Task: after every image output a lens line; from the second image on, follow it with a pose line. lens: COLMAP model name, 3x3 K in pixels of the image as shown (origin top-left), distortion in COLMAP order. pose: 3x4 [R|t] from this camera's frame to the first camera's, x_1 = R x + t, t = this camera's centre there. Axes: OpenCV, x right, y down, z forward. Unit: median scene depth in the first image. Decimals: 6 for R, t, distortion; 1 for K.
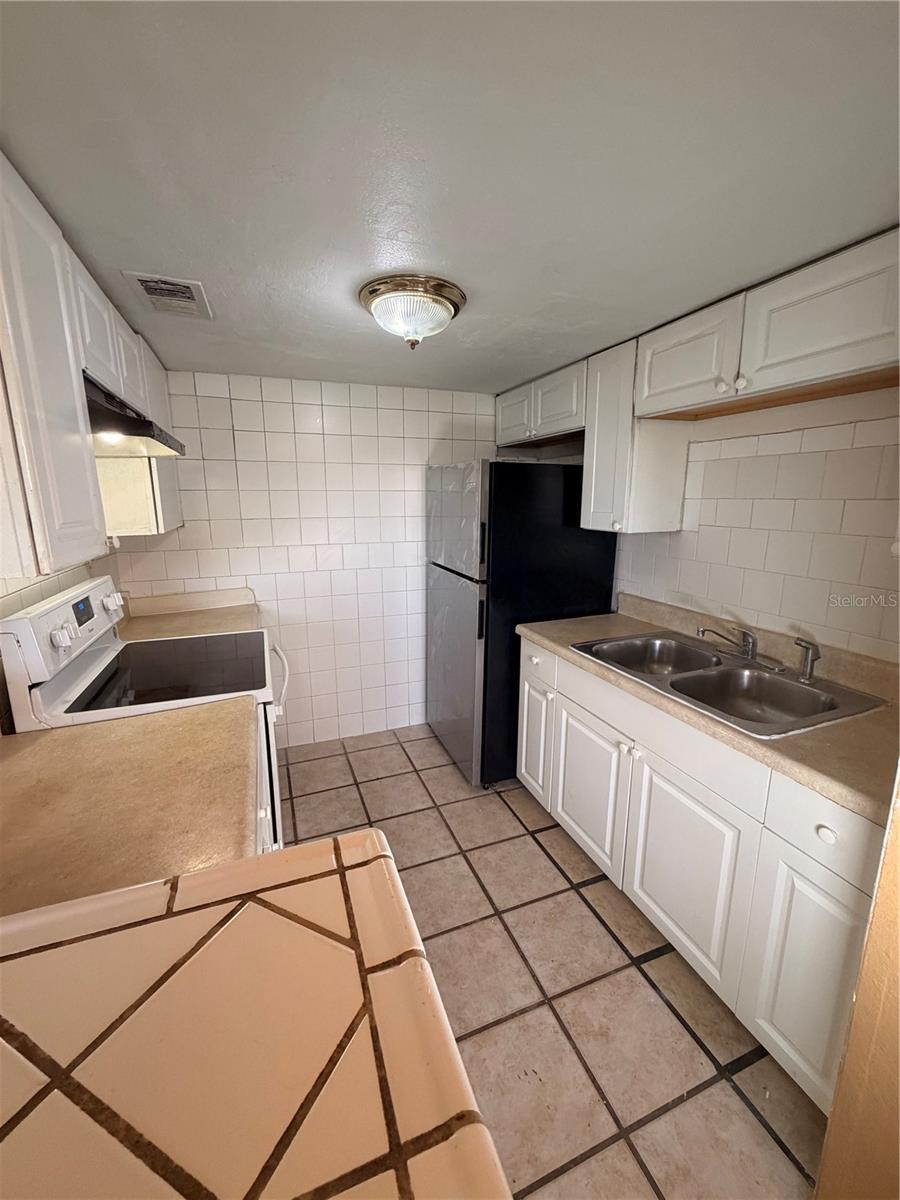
lens RADIAL K [[478.4, 0, 449.1], [0, 478.4, 595.6], [0, 0, 1]] dist [0.000426, 0.000437]
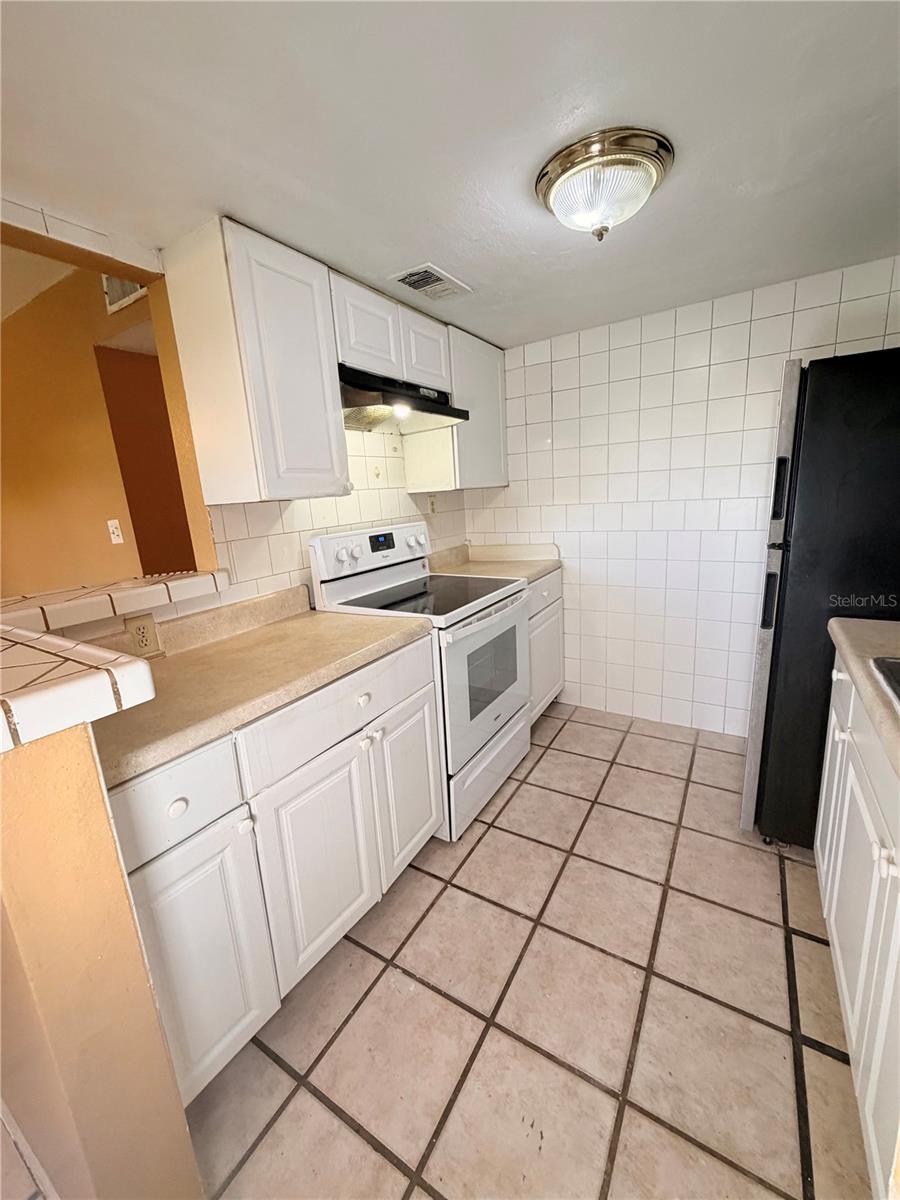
lens RADIAL K [[478.4, 0, 449.1], [0, 478.4, 595.6], [0, 0, 1]] dist [0.000426, 0.000437]
pose [[0.602472, 0.136648, -0.786356, 0.408730], [-0.101414, 0.990356, 0.094399, 0.029515], [0.791671, 0.022875, 0.610519, 0.254720]]
